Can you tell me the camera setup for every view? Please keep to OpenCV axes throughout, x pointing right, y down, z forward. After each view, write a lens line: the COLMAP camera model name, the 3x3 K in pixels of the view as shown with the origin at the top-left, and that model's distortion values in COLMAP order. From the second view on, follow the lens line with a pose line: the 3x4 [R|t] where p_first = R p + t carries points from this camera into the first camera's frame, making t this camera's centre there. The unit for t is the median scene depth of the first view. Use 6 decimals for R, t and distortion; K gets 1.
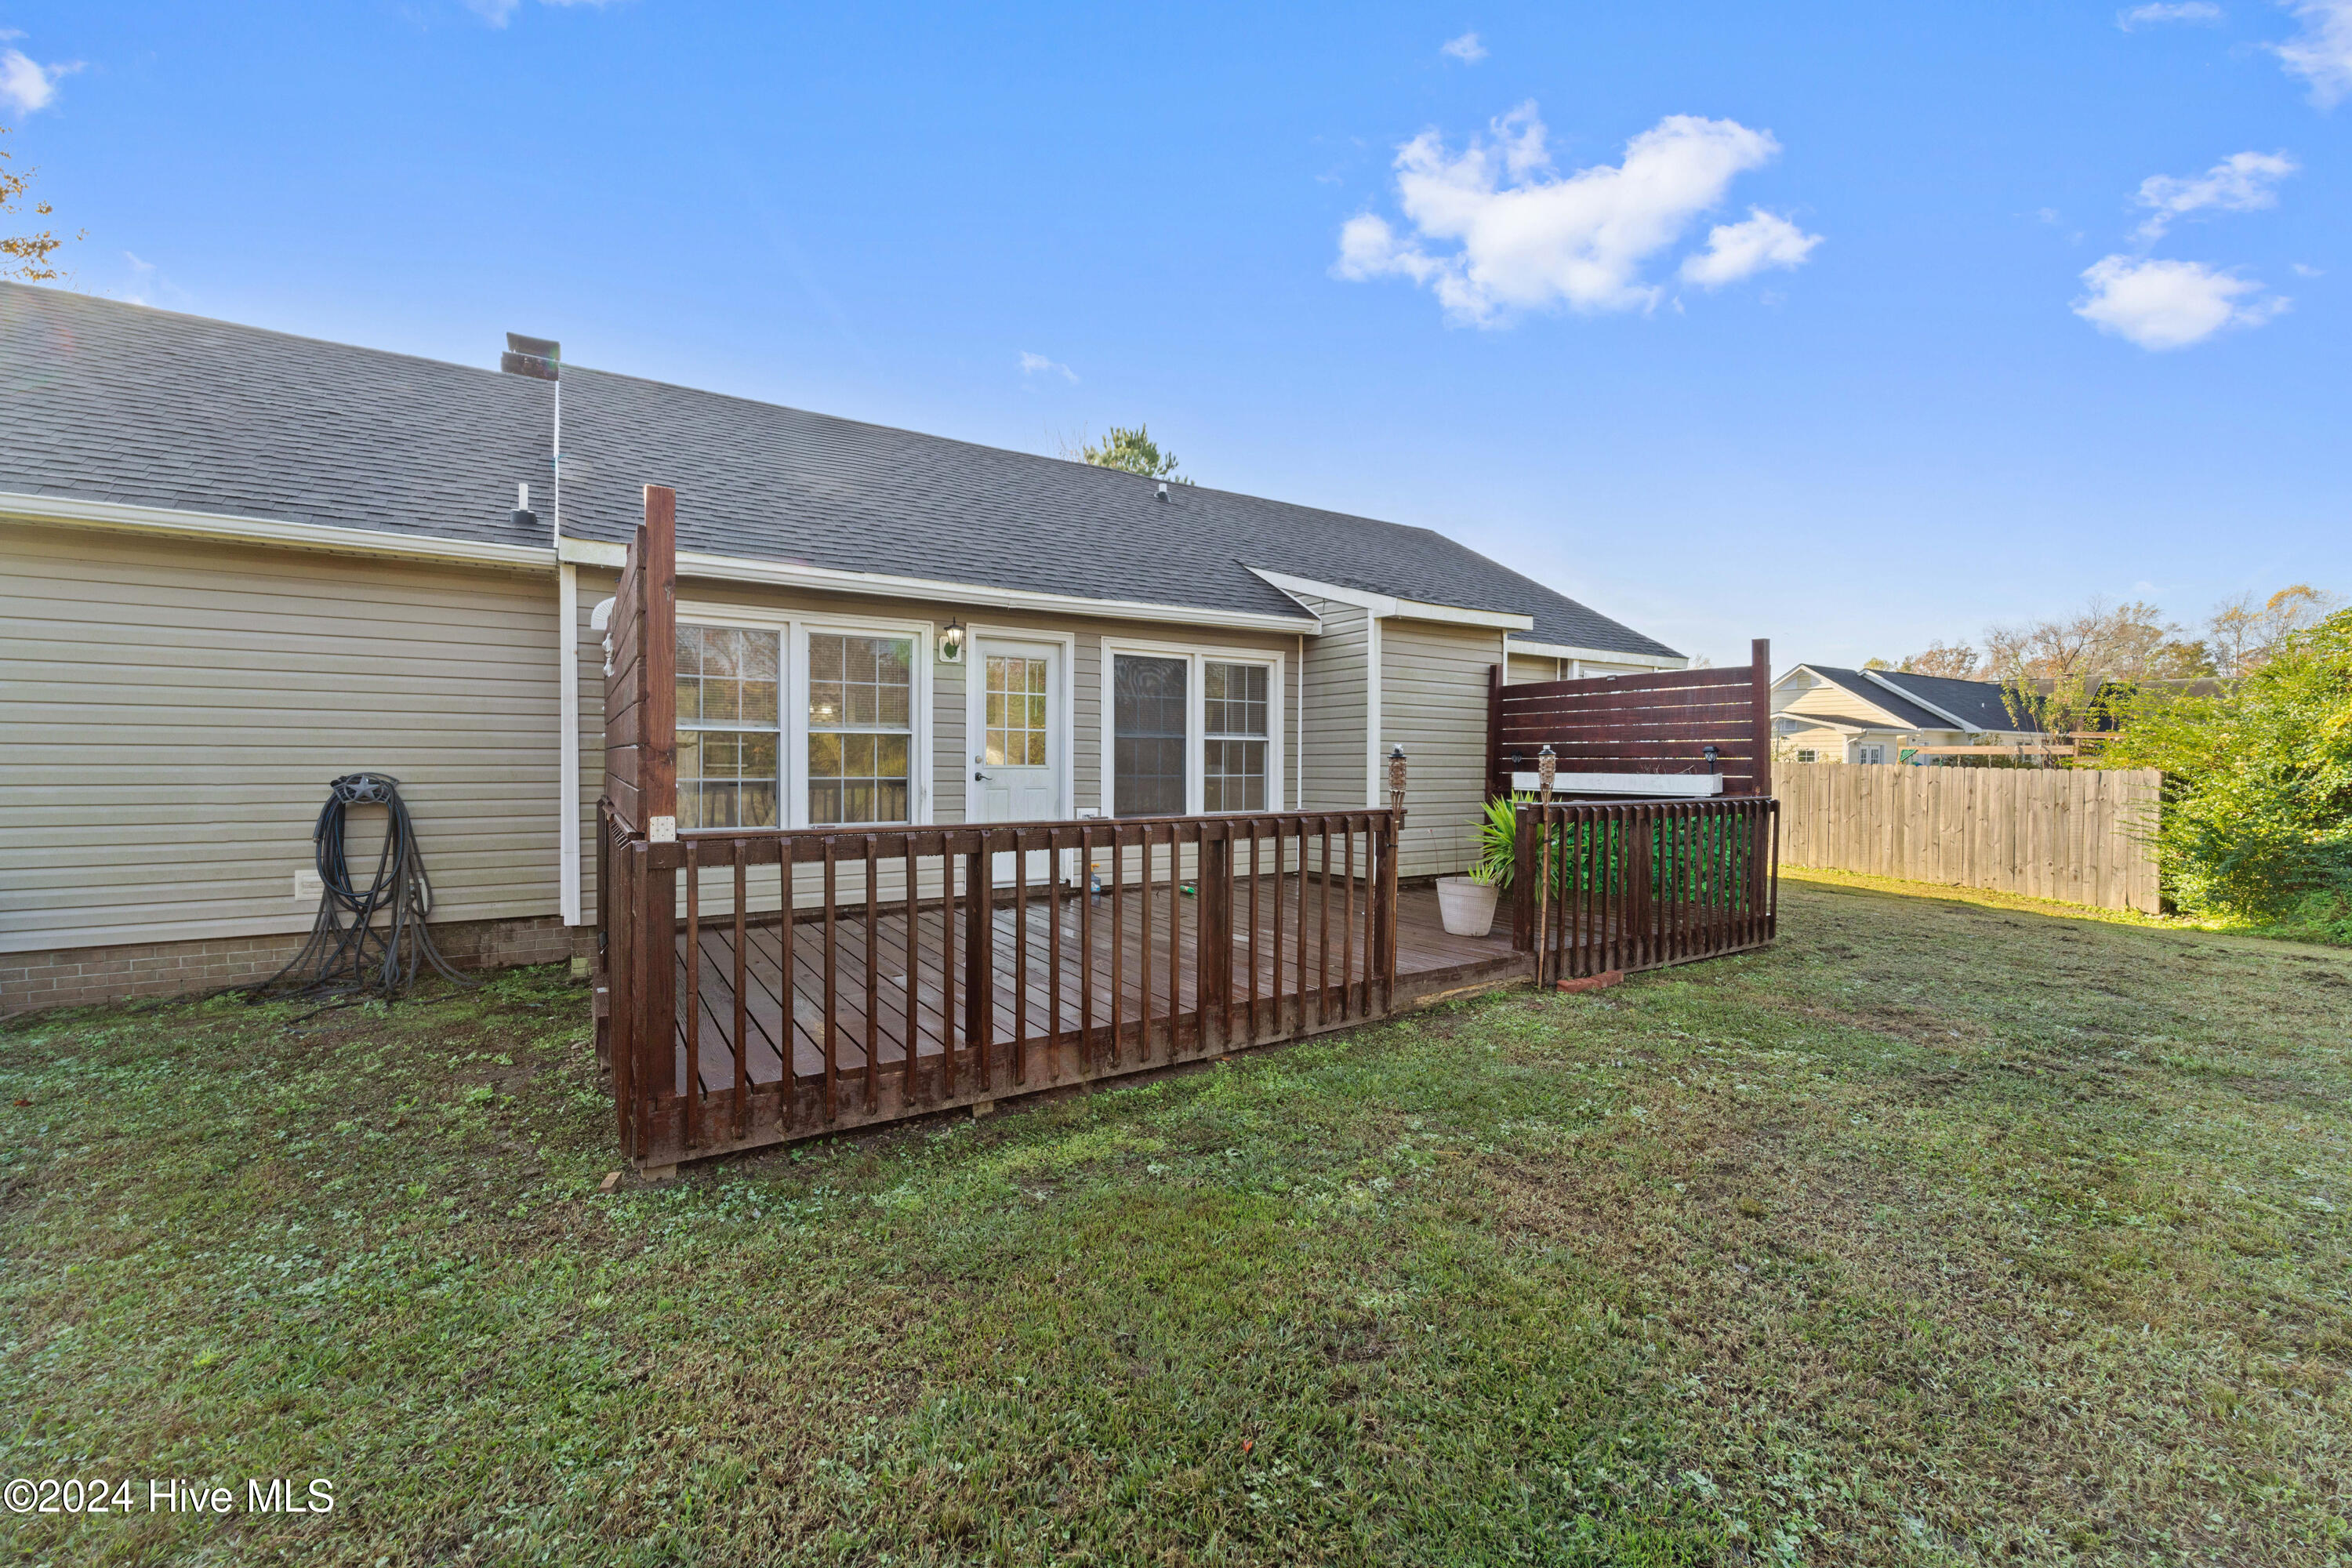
lens RADIAL K [[952.0, 0, 1176.0], [0, 952.0, 784.0], [0, 0, 1]] dist [0.000513, 0.000087]
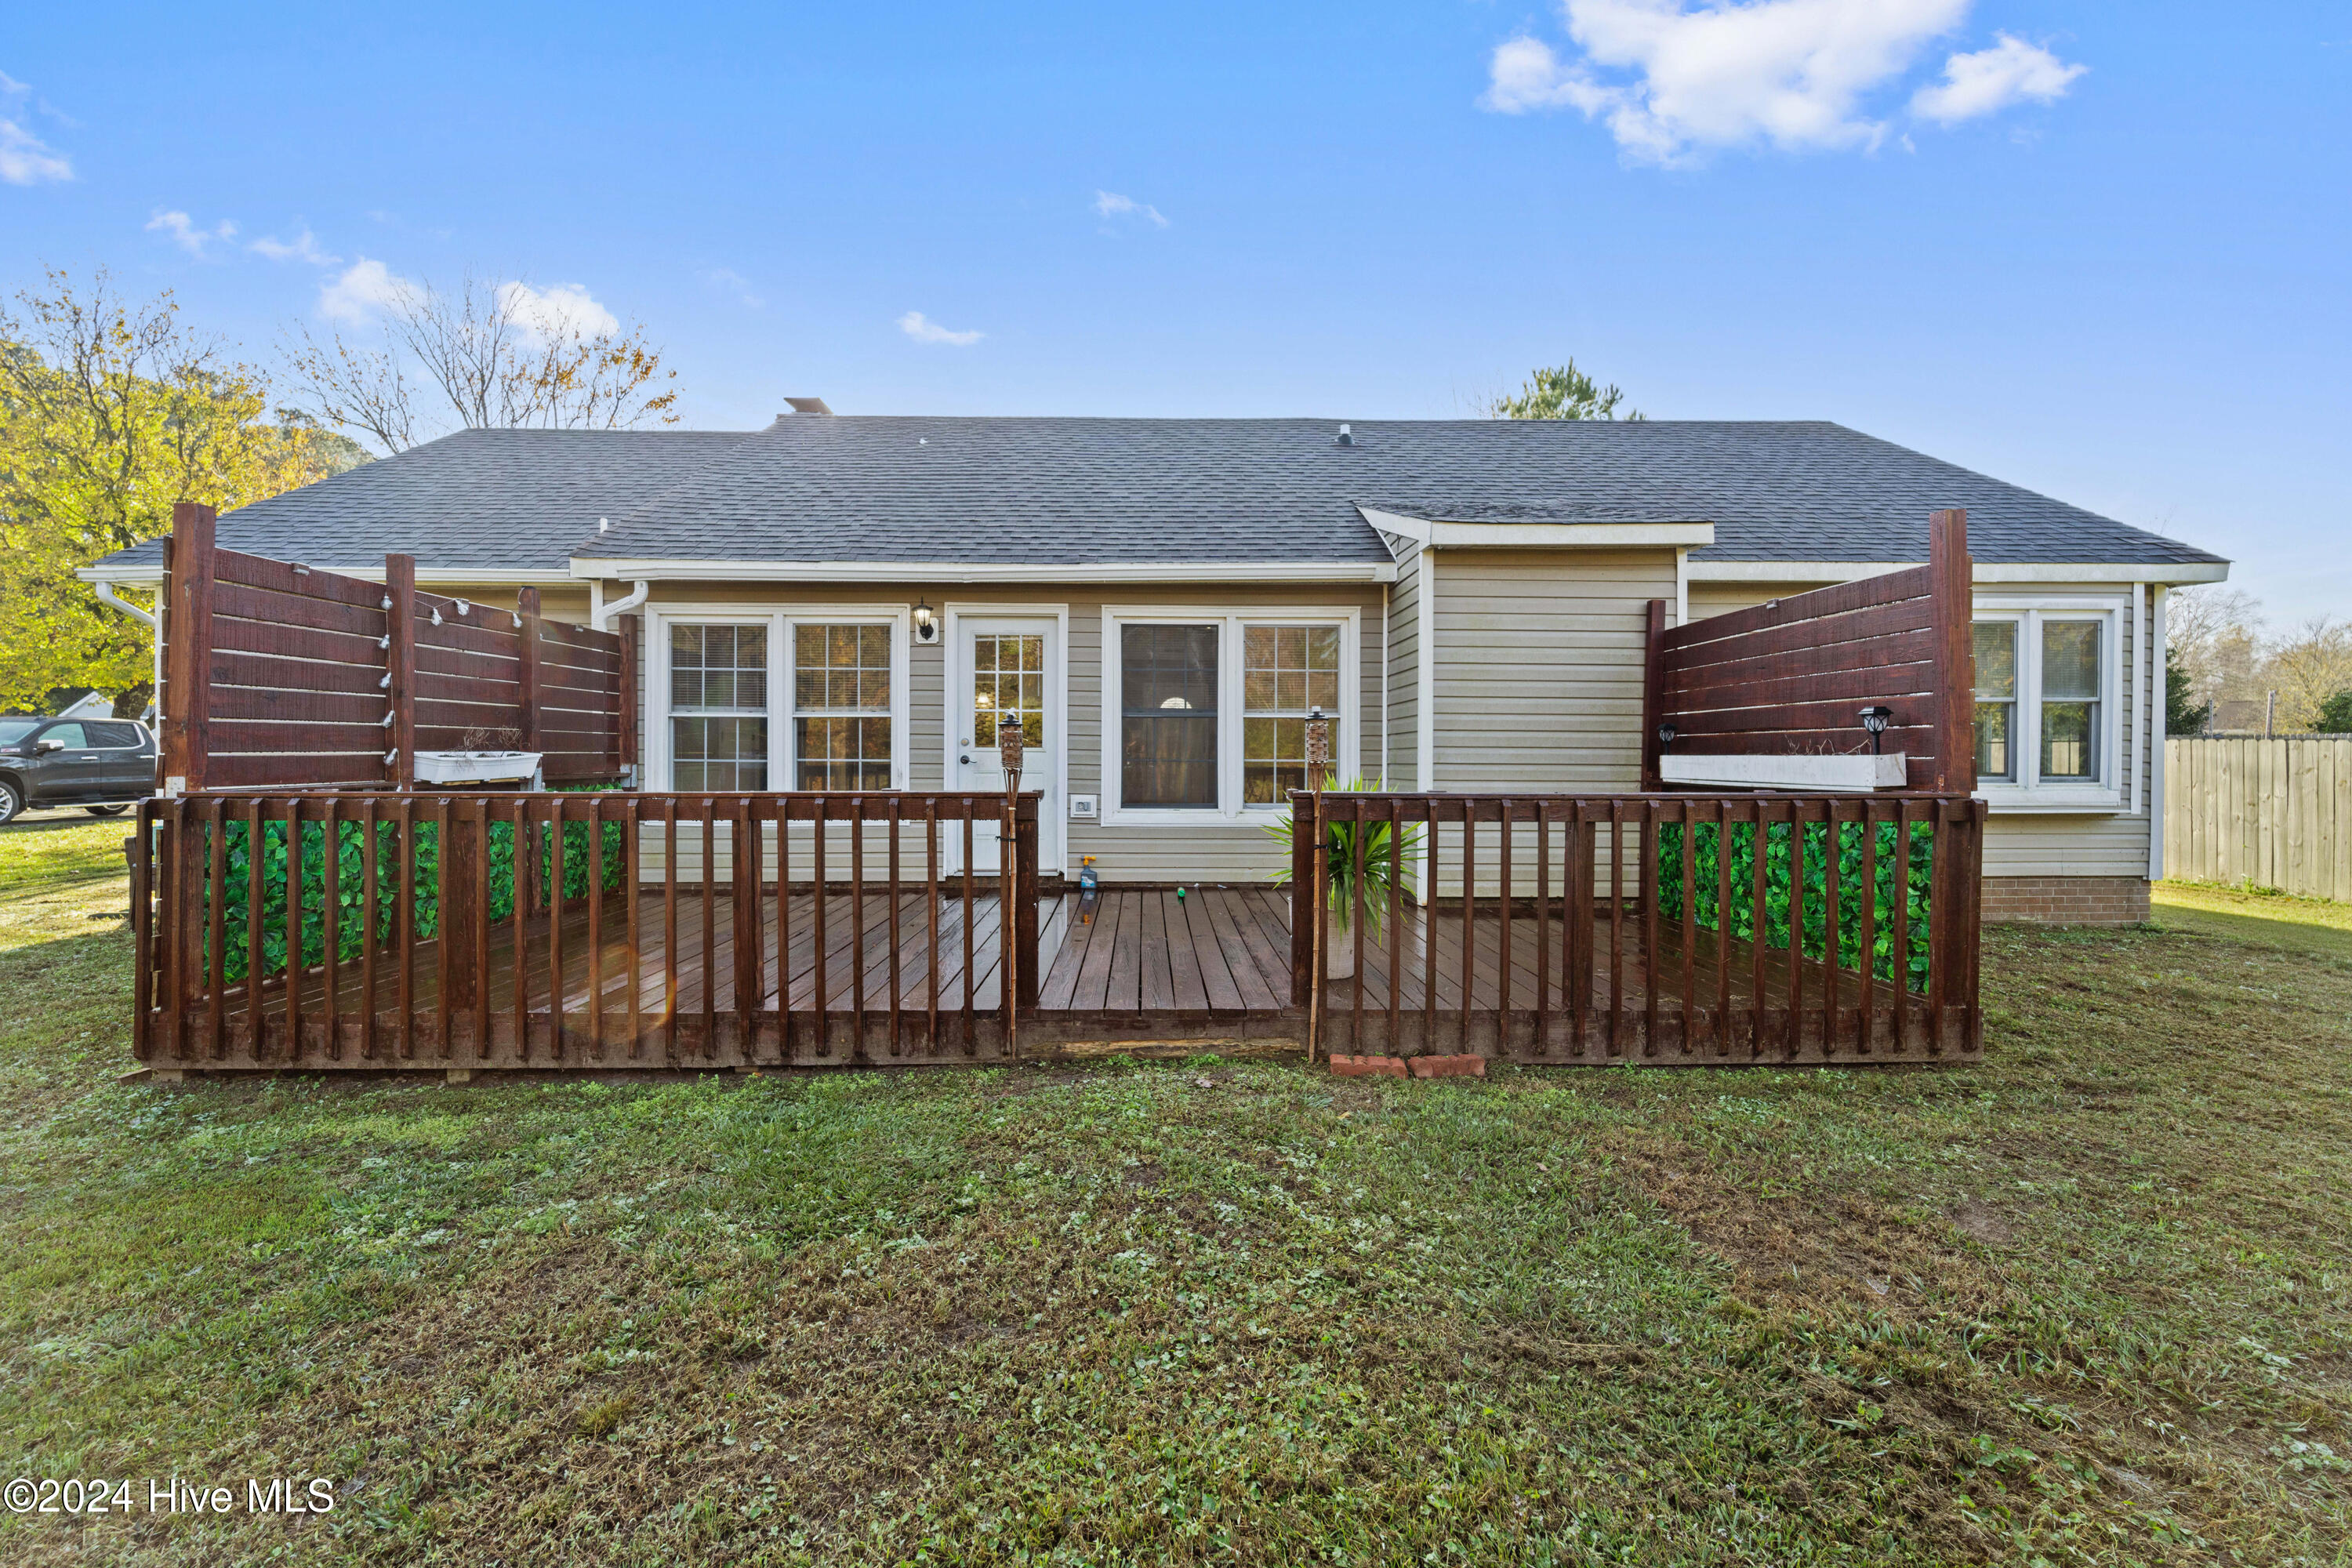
lens RADIAL K [[987.0, 0, 1146.9], [0, 987.0, 766.9], [0, 0, 1]] dist [0.001481, 0.000044]
pose [[0.851030, 0.002985, -0.525108, 0.467488], [-0.010687, 0.999875, -0.011637, 0.008958], [0.525008, 0.015515, 0.850956, 0.236378]]
